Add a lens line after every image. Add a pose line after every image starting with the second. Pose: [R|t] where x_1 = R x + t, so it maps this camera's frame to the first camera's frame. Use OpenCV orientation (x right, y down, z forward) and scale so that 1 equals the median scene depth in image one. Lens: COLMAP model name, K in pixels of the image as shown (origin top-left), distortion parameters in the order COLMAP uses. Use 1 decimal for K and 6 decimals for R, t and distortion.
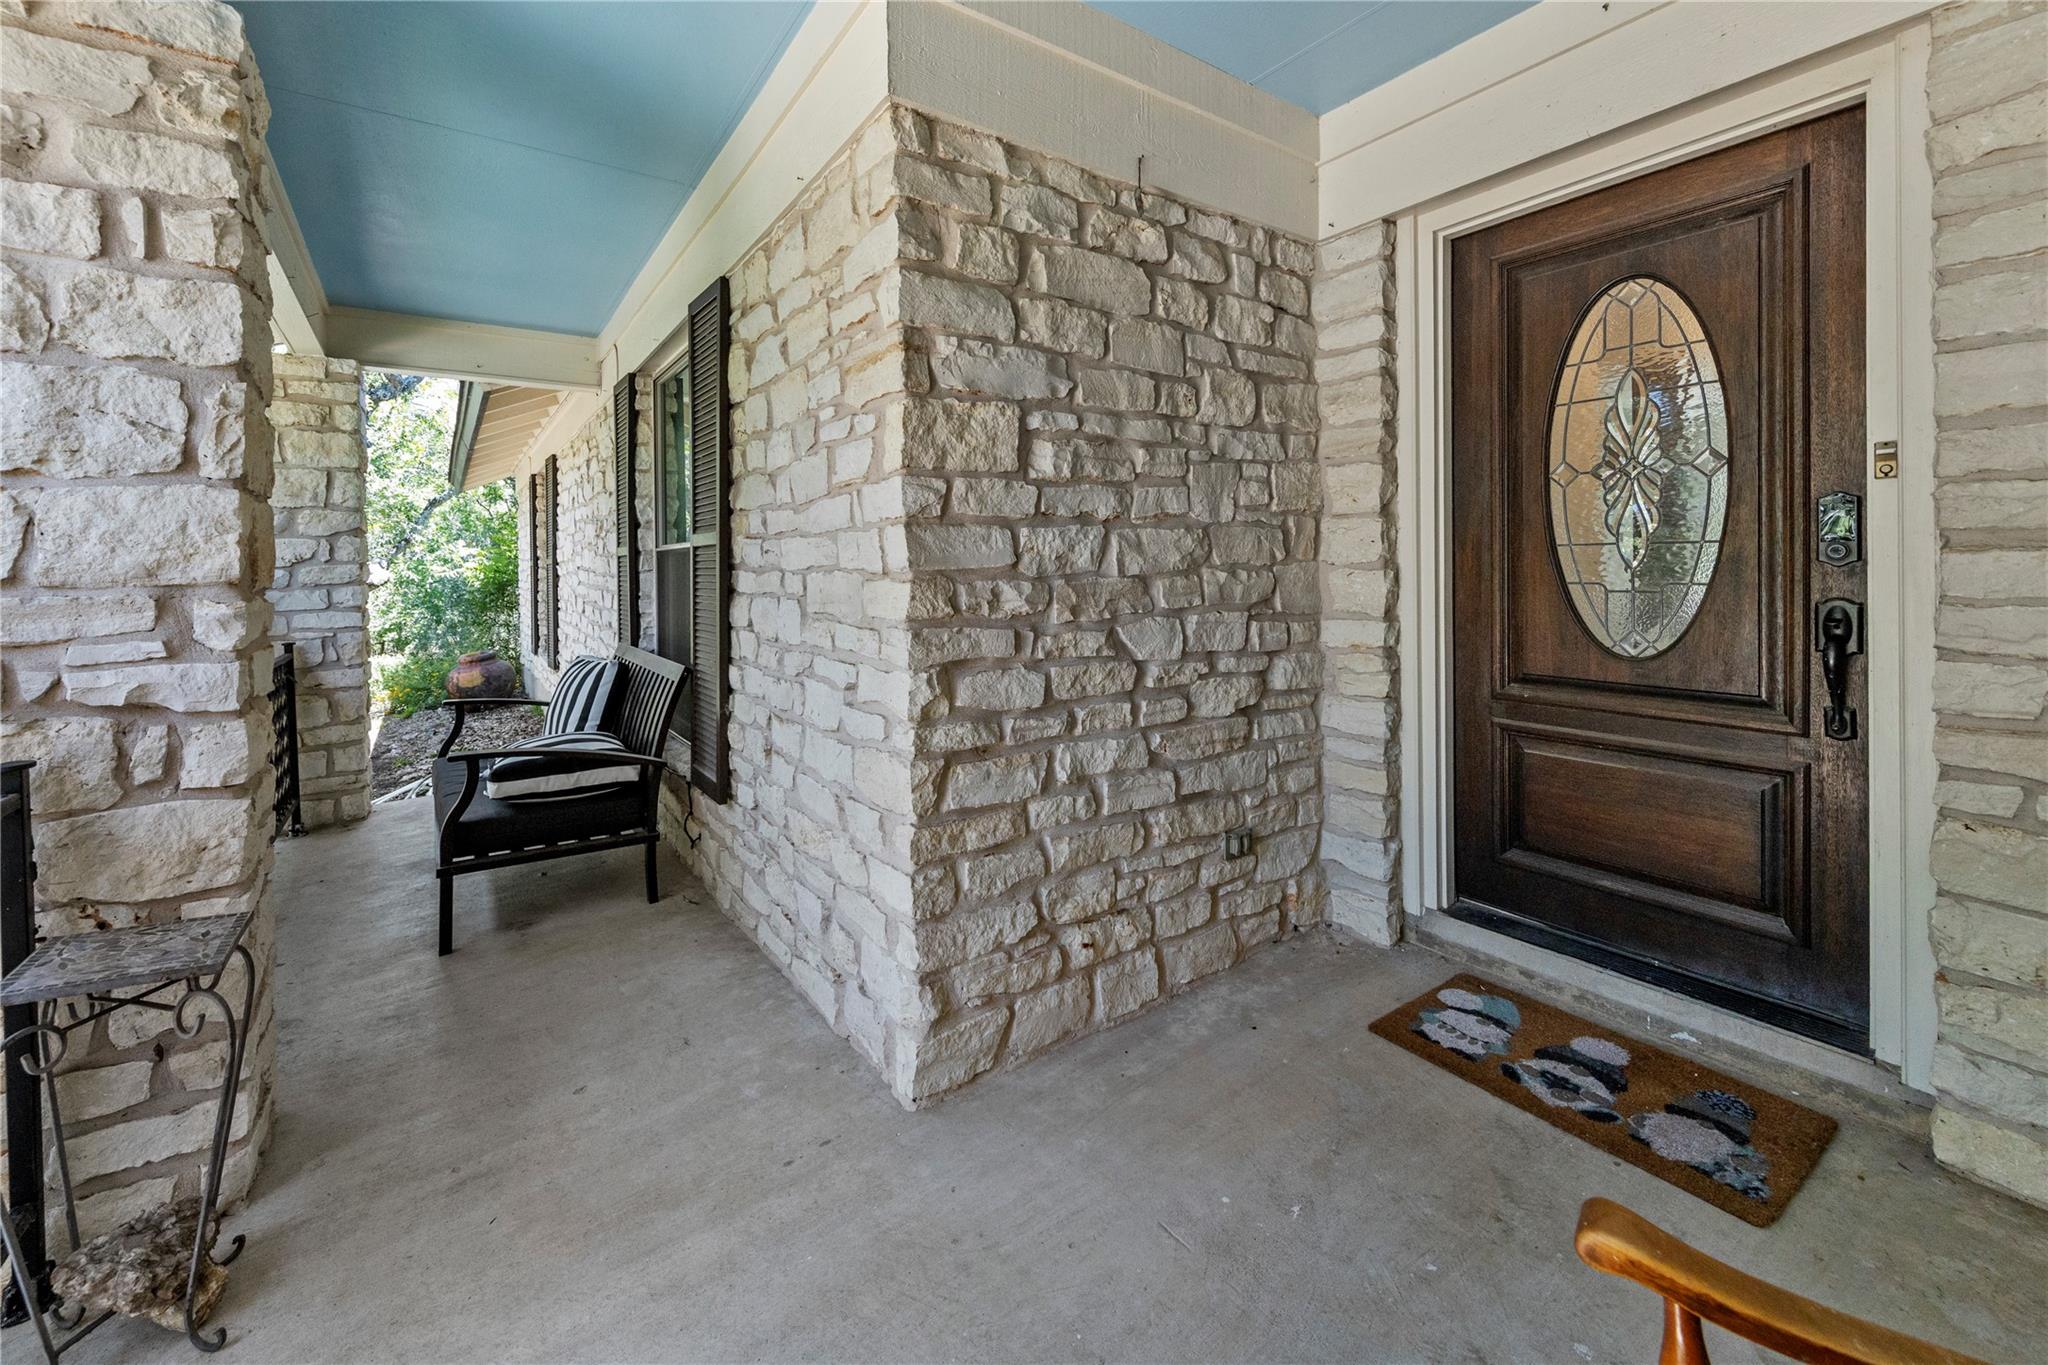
lens RADIAL K [[801.5, 0, 1034.2], [0, 801.5, 576.2], [0, 0, 1]] dist [0.006955, -0.000111]
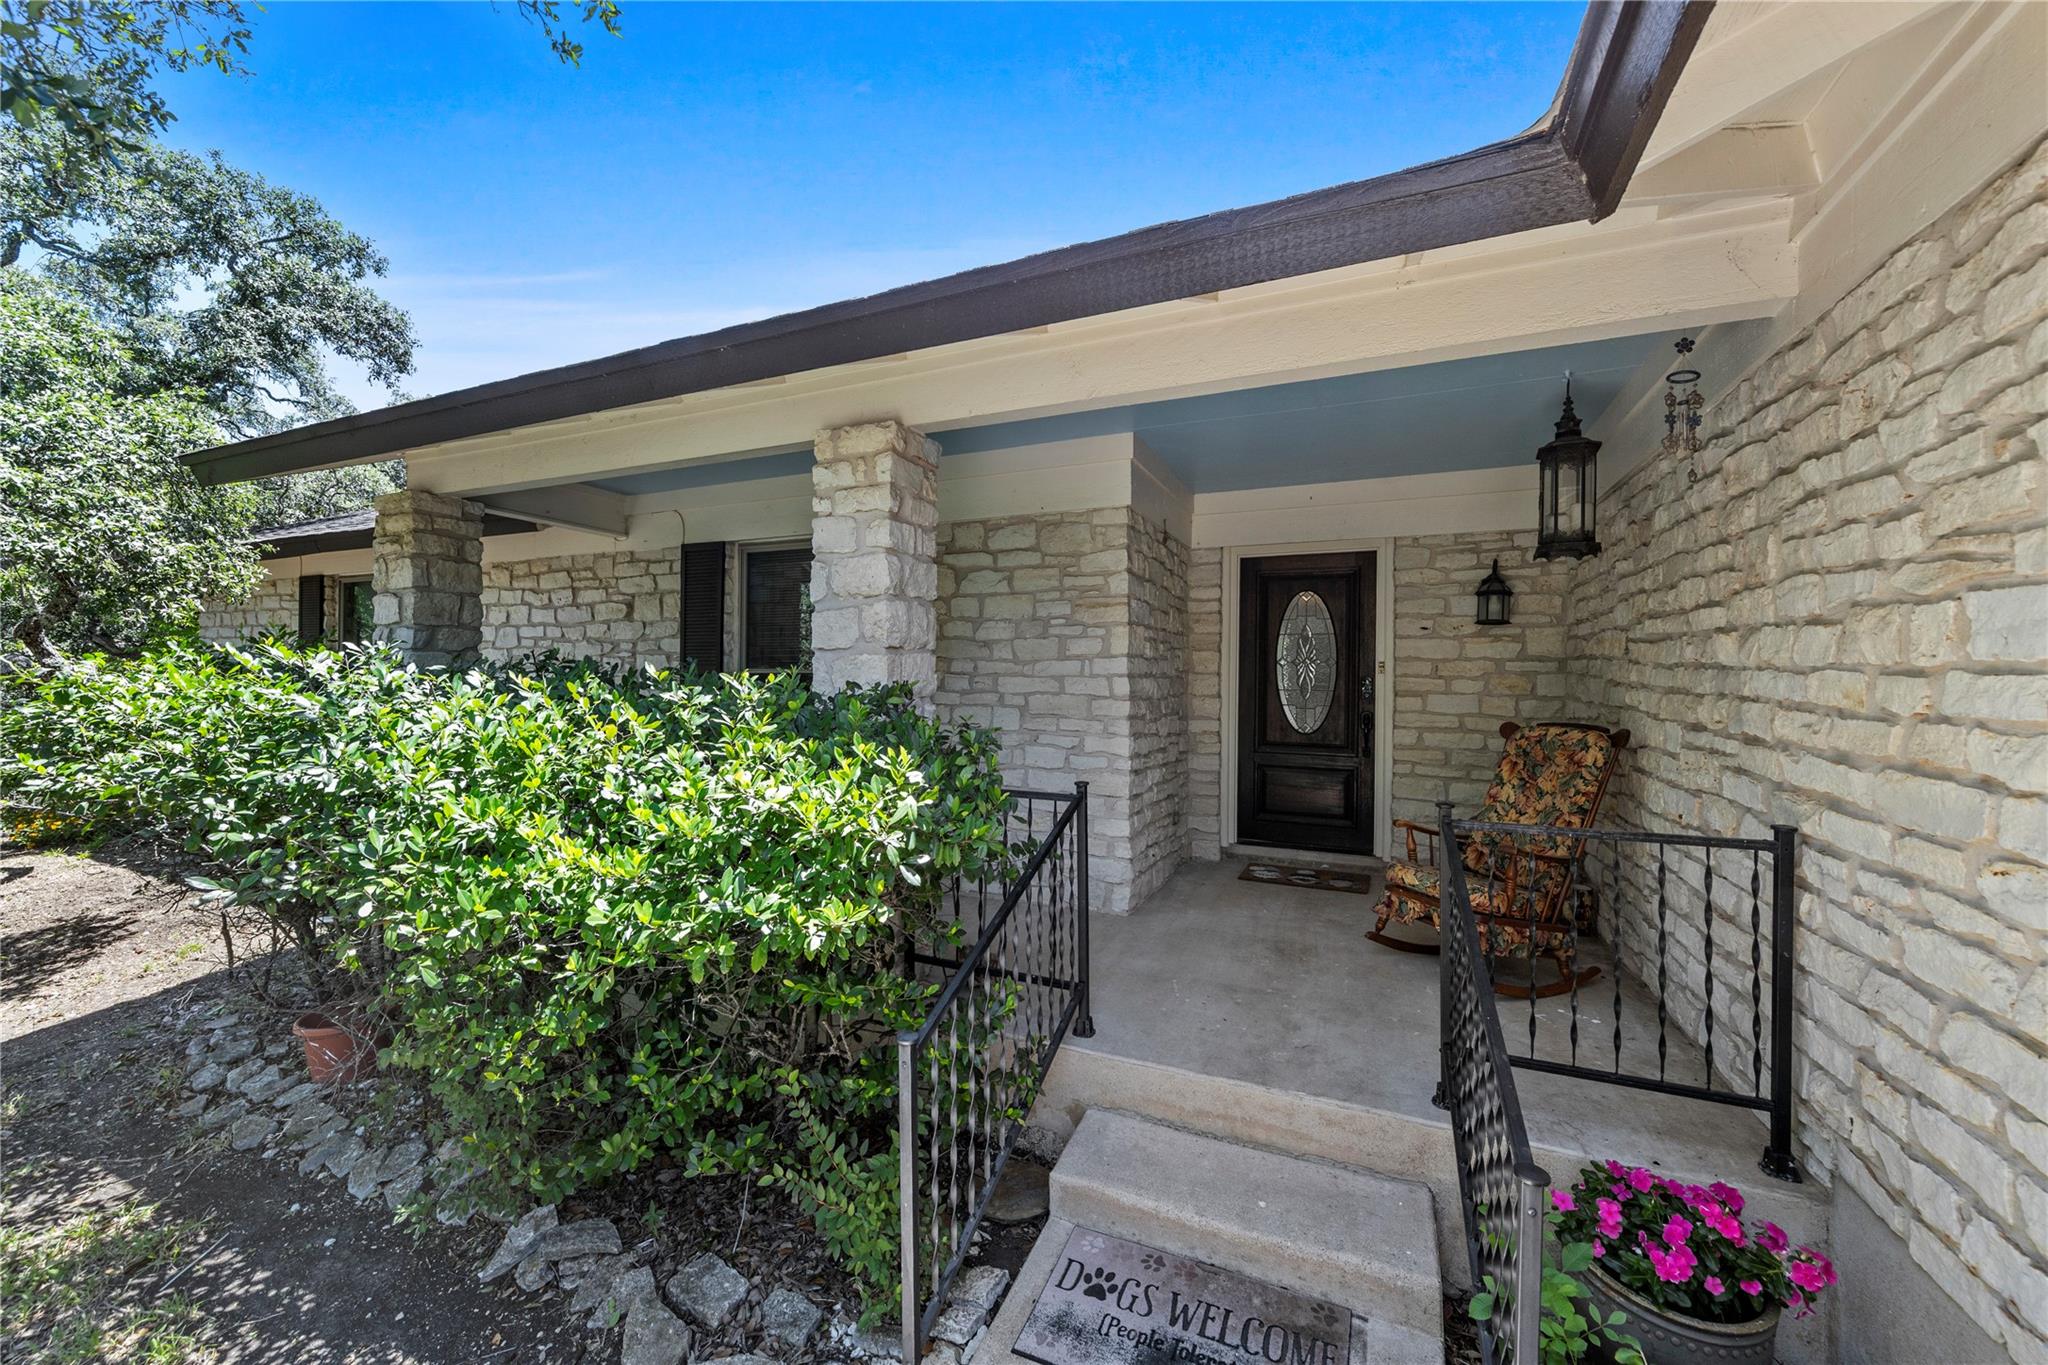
lens RADIAL K [[801.5, 0, 1022.5], [0, 801.5, 684.9], [0, 0, 1]] dist [0.006955, -0.000111]
pose [[0.856202, 0.024862, 0.516043, -1.556397], [-0.017422, 0.999663, -0.019256, 0.009957], [-0.516348, 0.007497, 0.856346, -0.856698]]
